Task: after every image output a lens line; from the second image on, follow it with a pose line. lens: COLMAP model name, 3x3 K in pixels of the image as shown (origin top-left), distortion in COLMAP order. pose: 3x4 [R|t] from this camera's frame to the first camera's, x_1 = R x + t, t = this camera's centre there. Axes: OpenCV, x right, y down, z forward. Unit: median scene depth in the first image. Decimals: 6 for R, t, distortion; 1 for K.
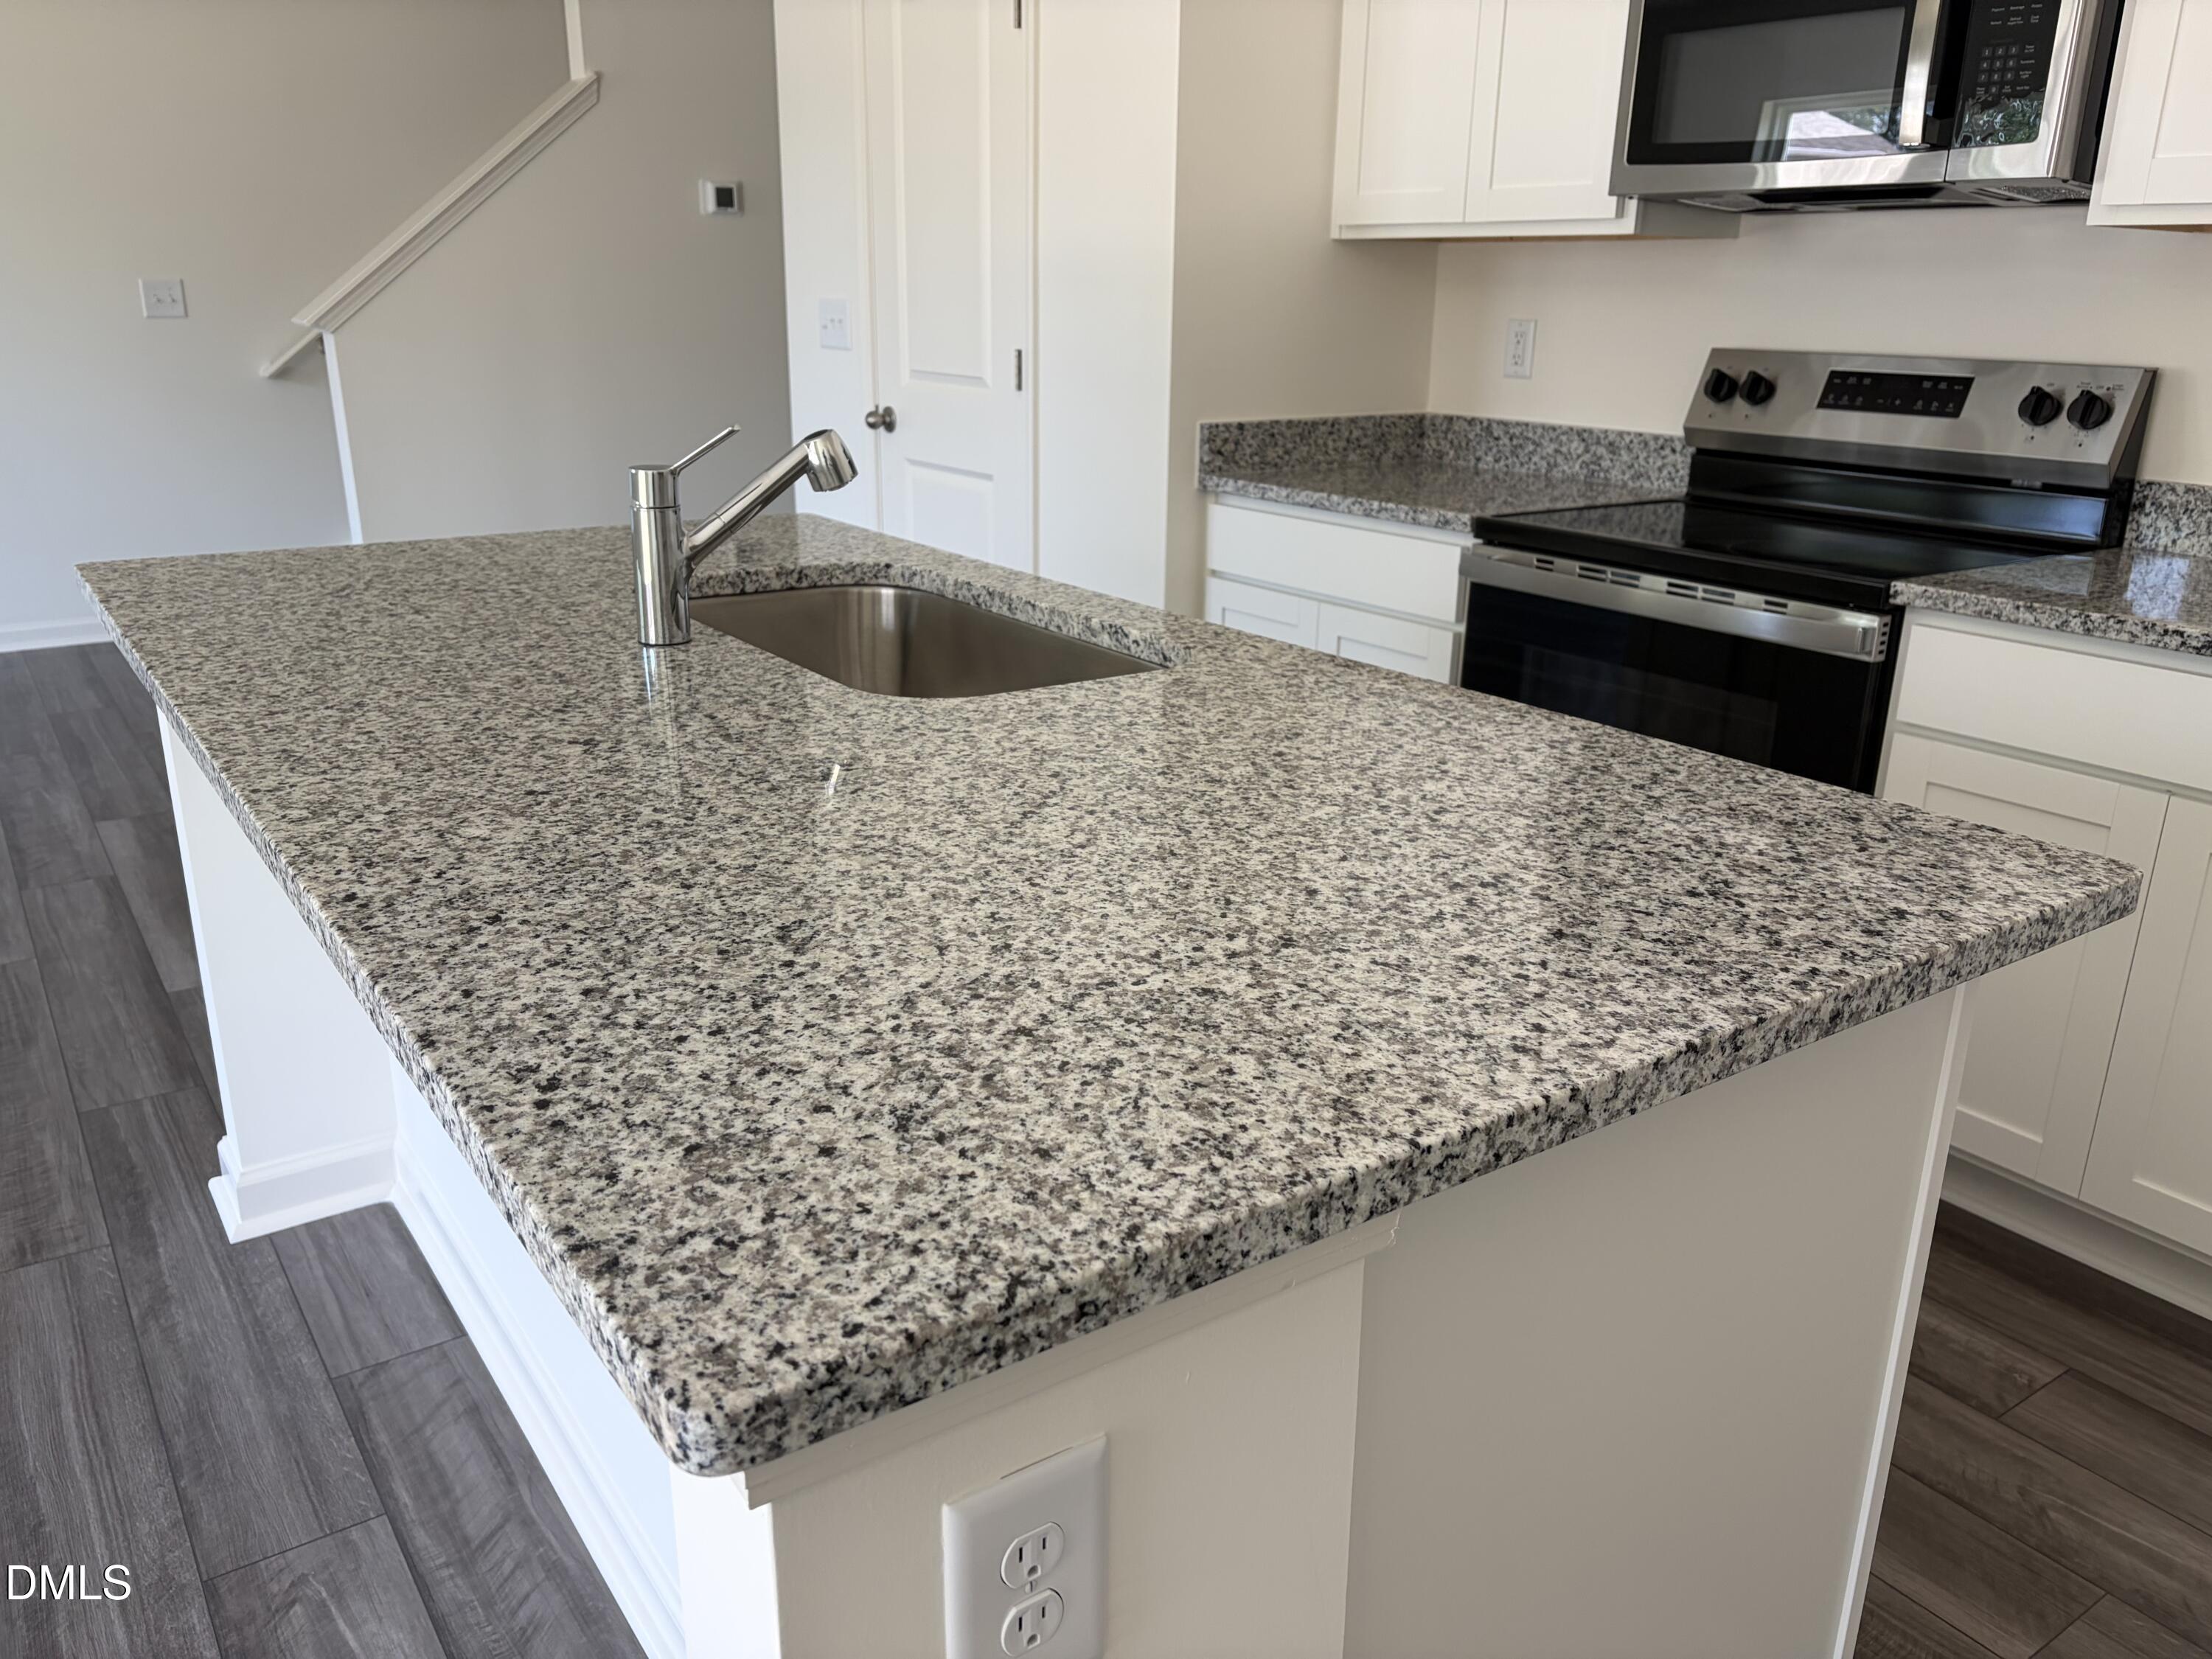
lens RADIAL K [[1680.4, 0, 1100.3], [0, 1680.4, 820.6], [0, 0, 1]] dist [0.012290, 0.002824]
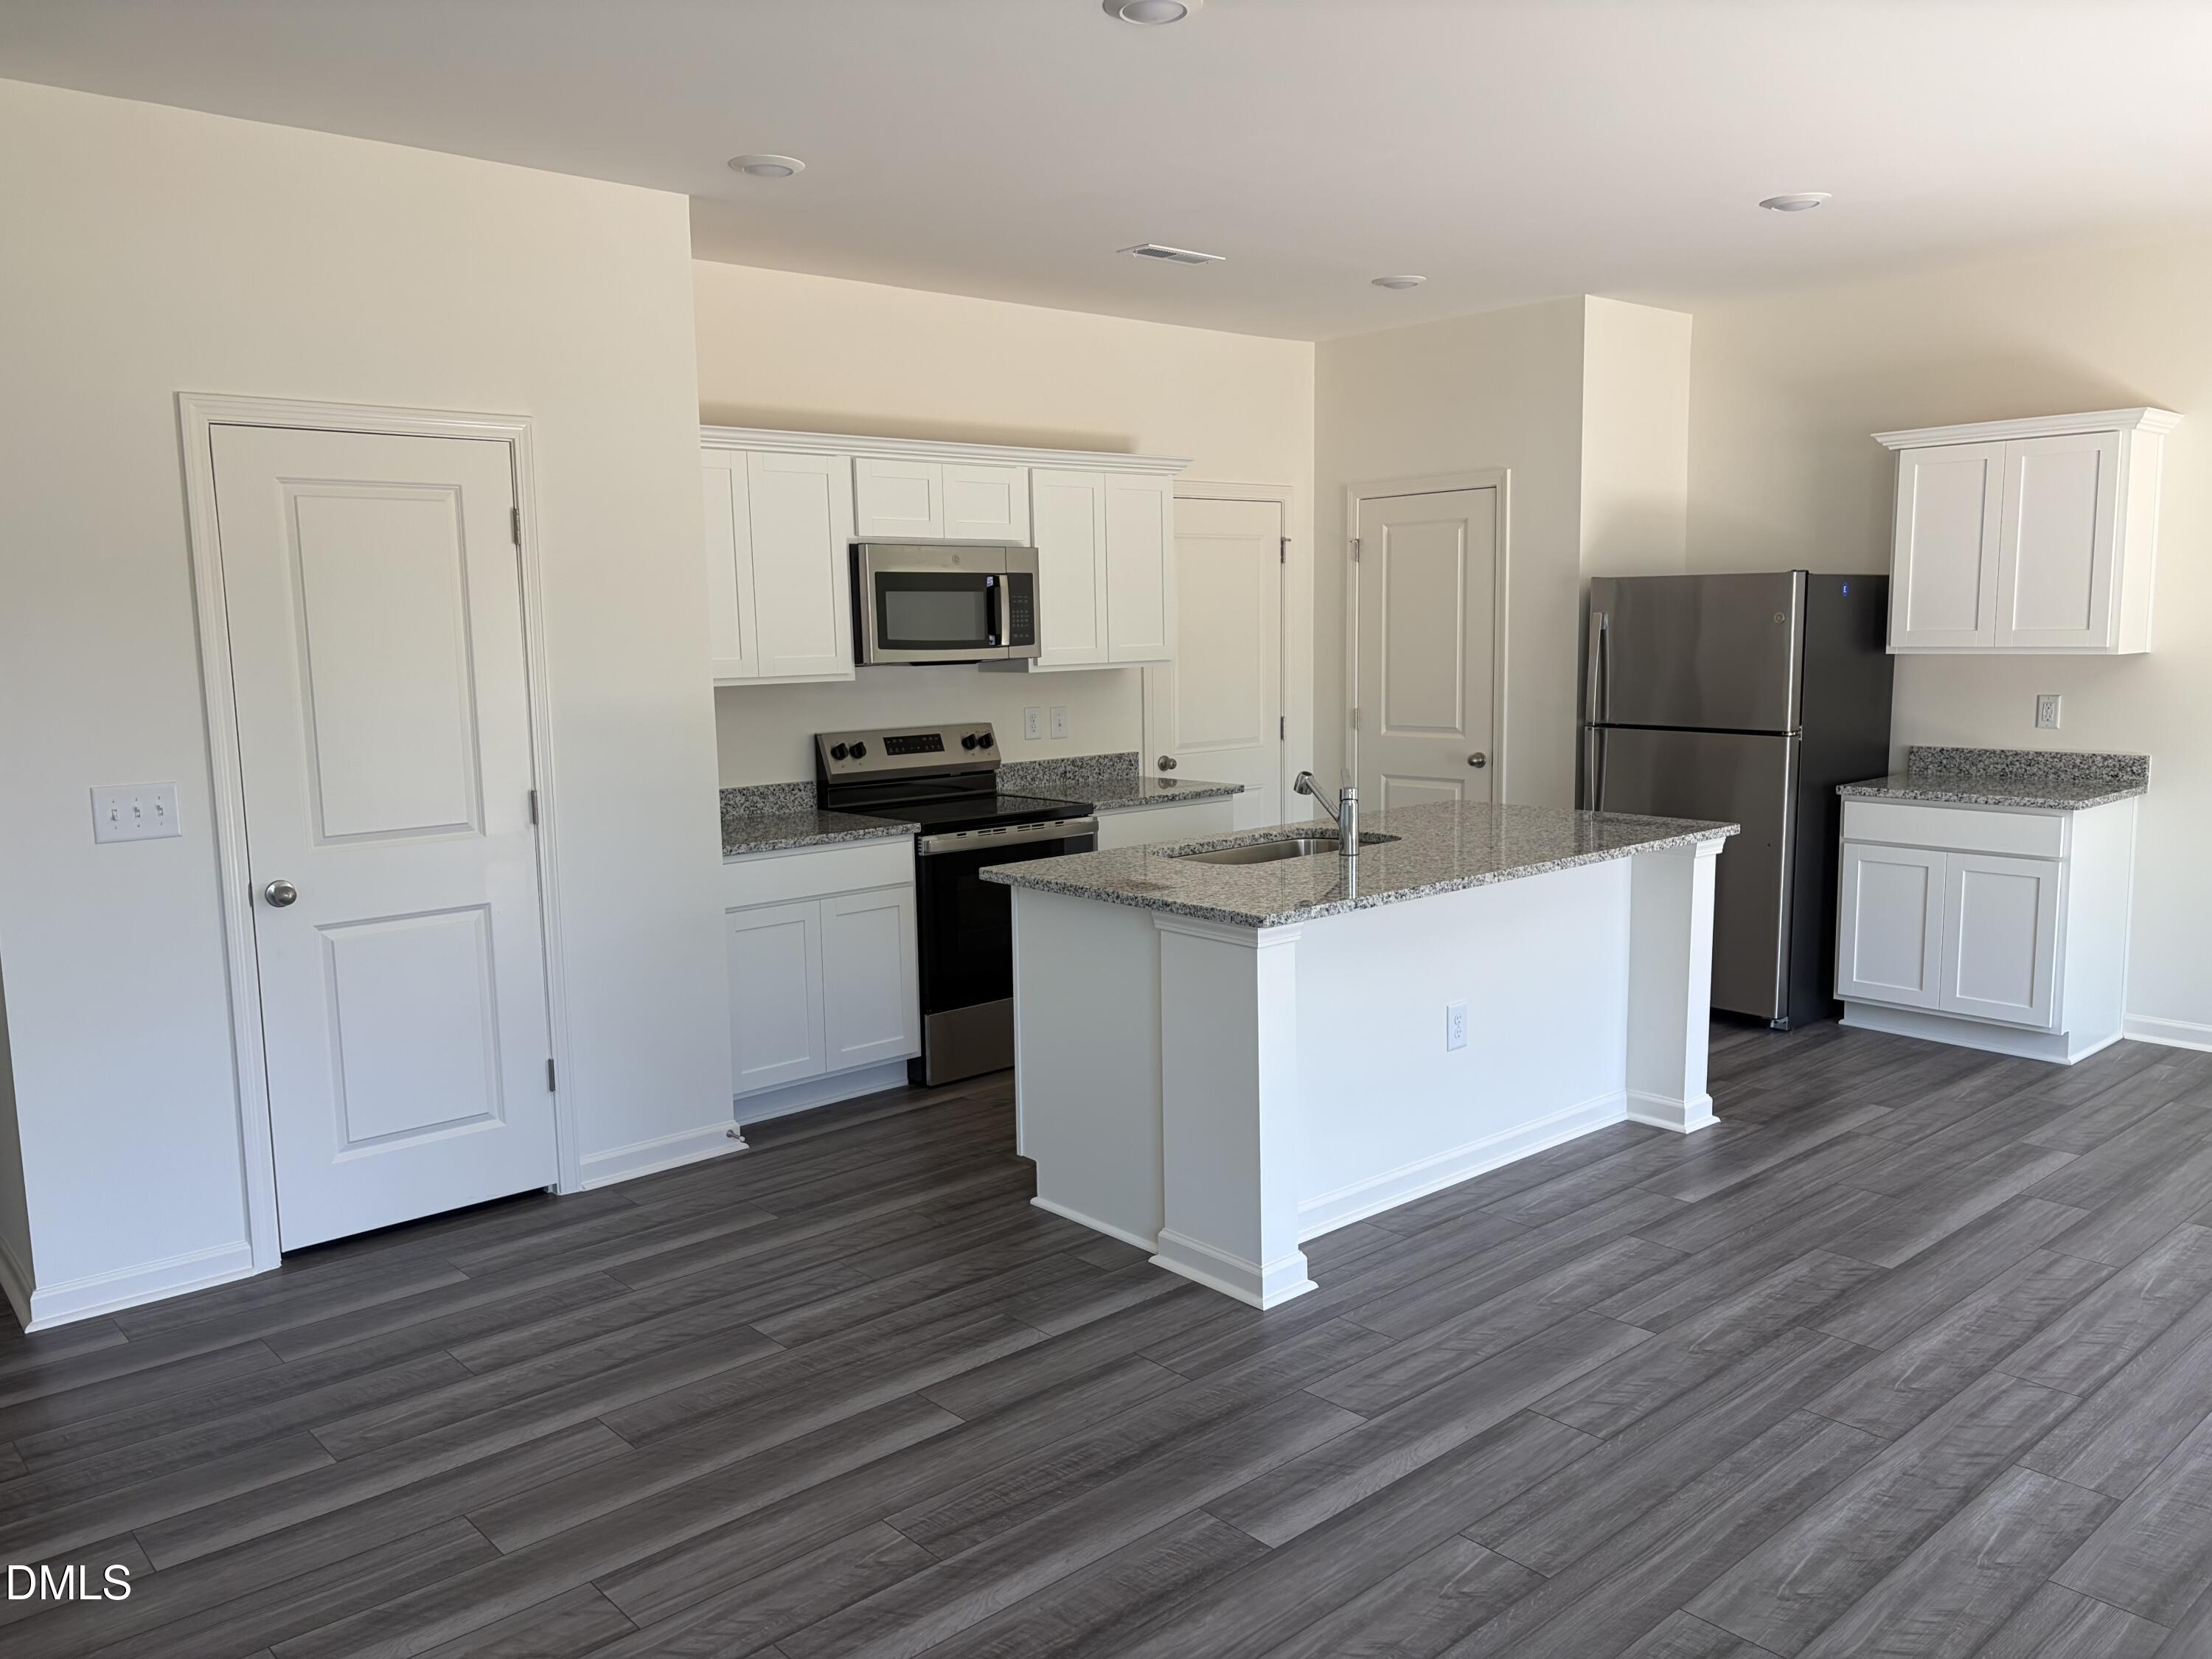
lens RADIAL K [[1658.8, 0, 1106.0], [0, 1658.8, 829.5], [0, 0, 1]] dist [0.027583, 0.000046]
pose [[-0.122809, -0.135498, 0.983137, -1.835025], [0.322464, 0.931436, 0.168653, -0.468618], [-0.938581, 0.337738, -0.070695, 1.035114]]
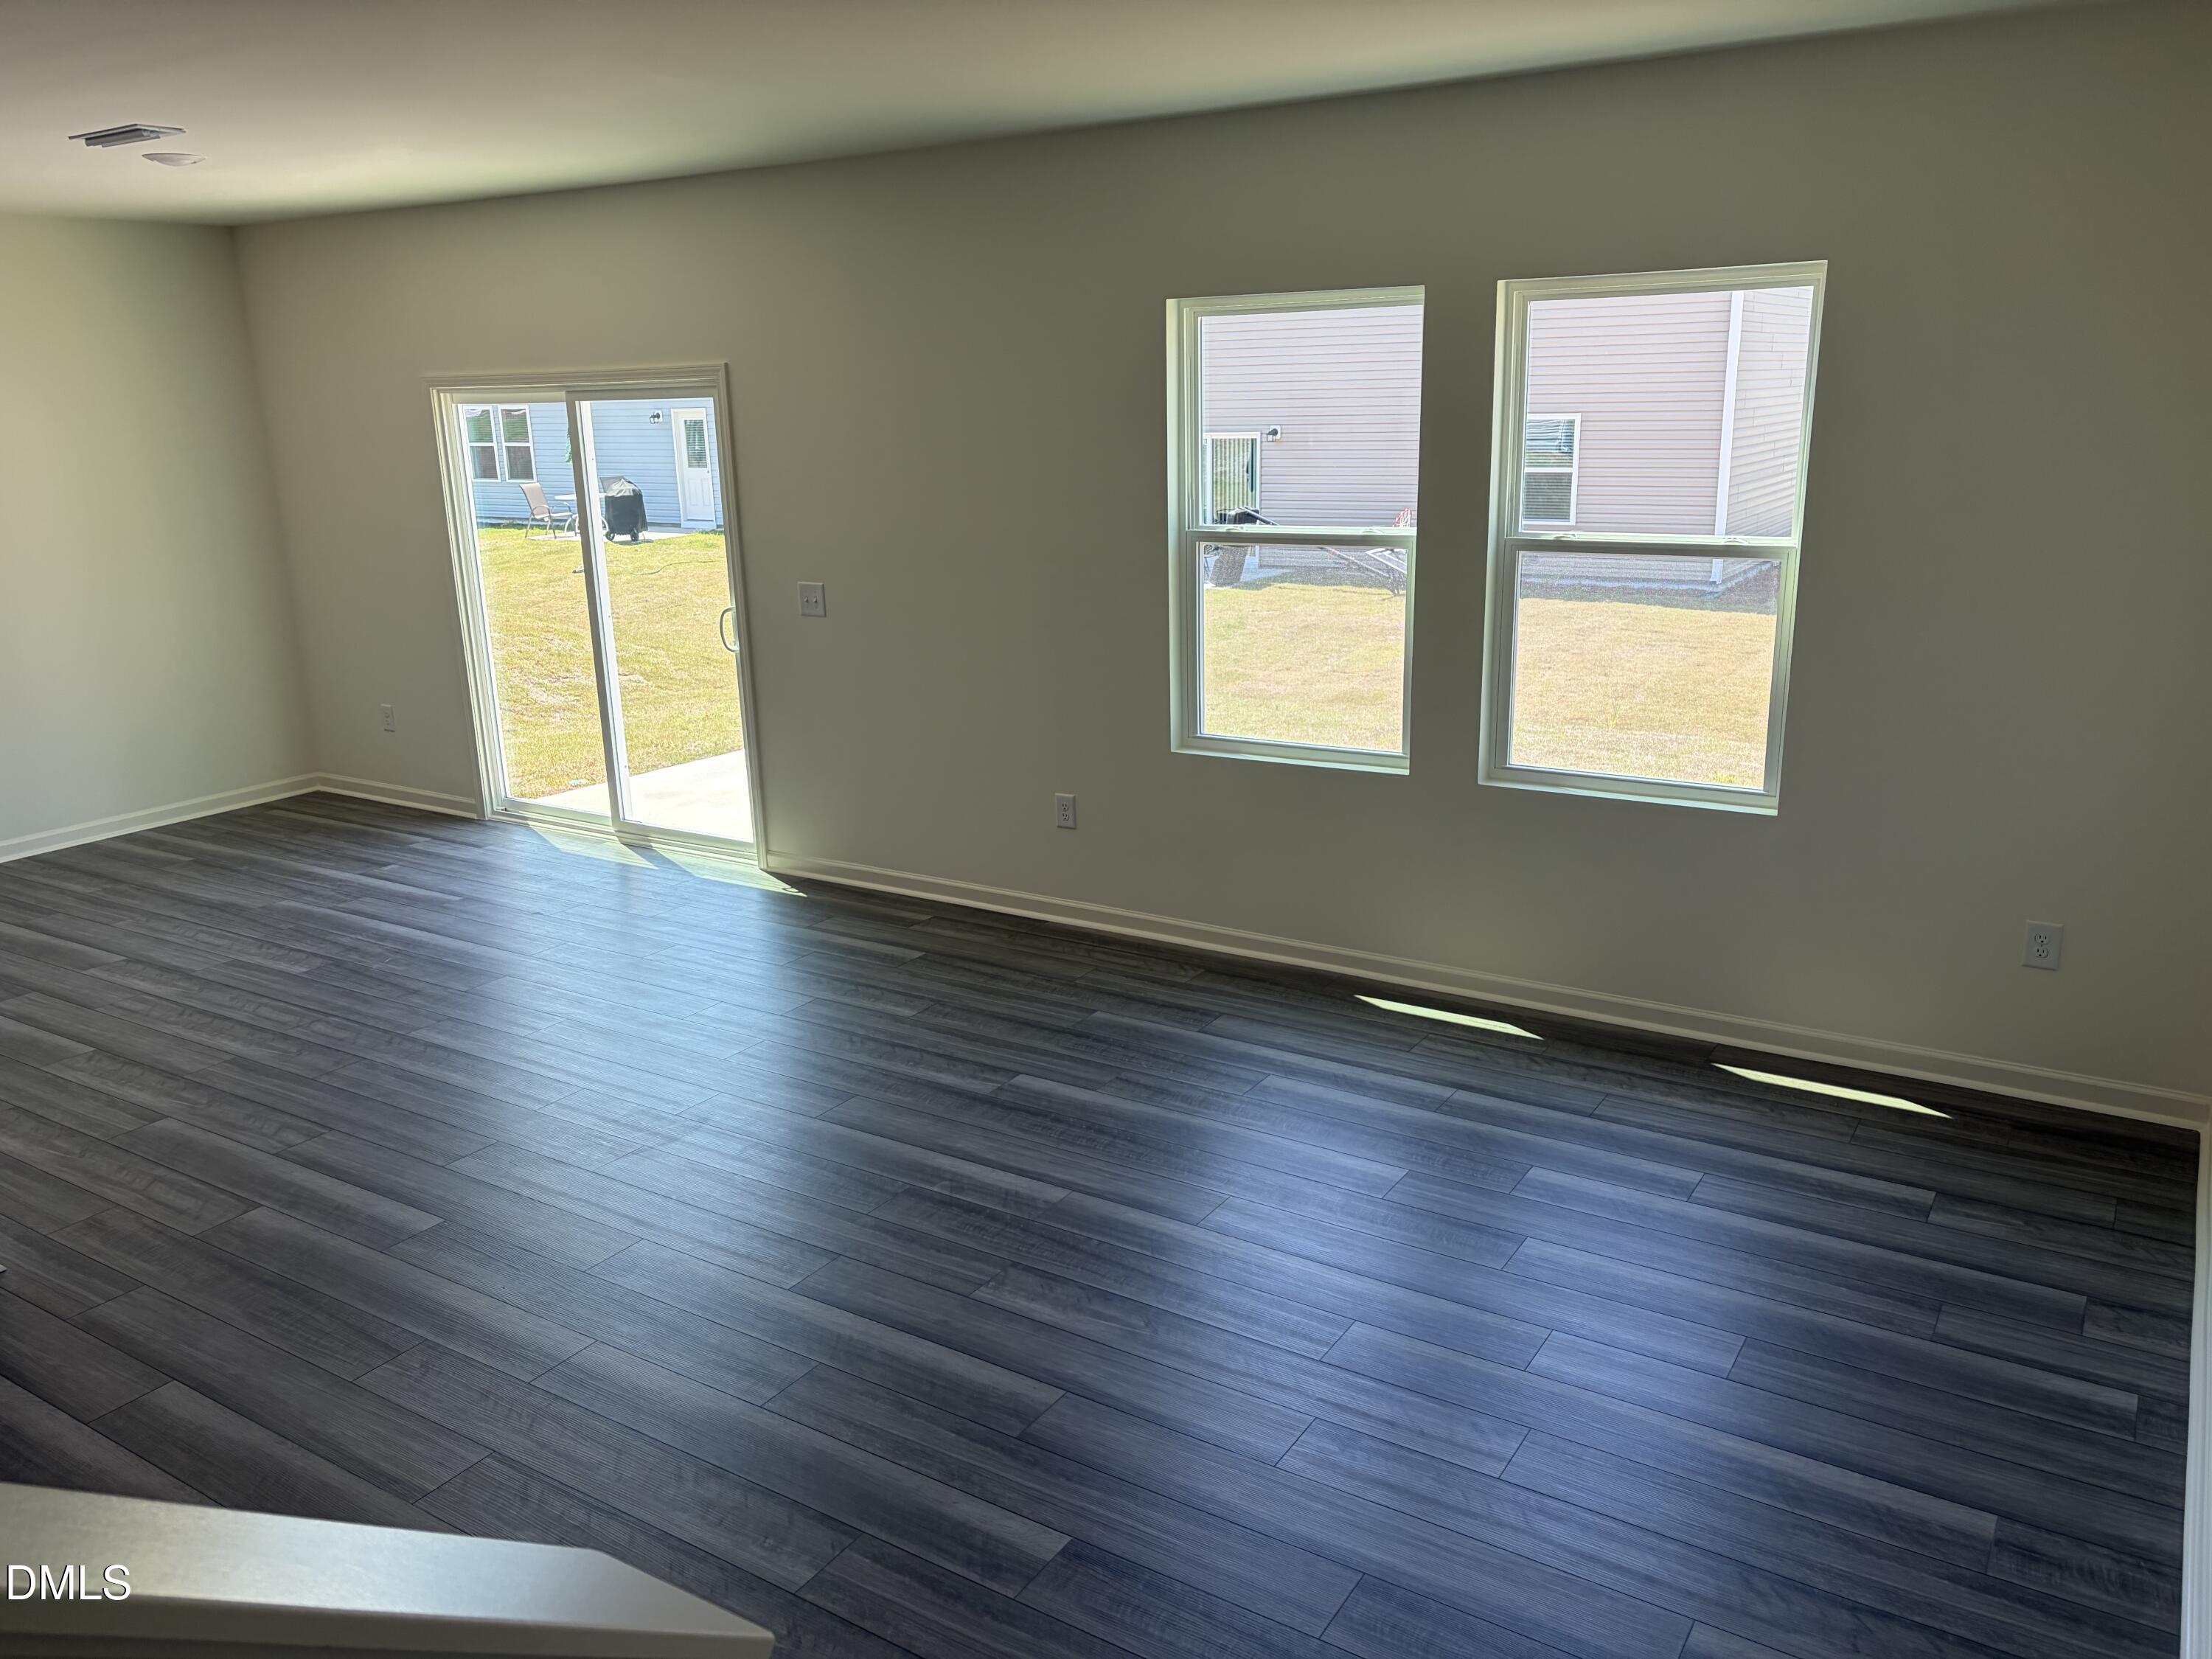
lens RADIAL K [[1667.3, 0, 1098.0], [0, 1667.3, 840.7], [0, 0, 1]] dist [0.094724, -0.100161]
pose [[-0.925855, 0.108825, -0.361869, -0.890472], [-0.103828, 0.847513, 0.520520, -1.009312], [0.363334, 0.519499, -0.773375, 2.273706]]
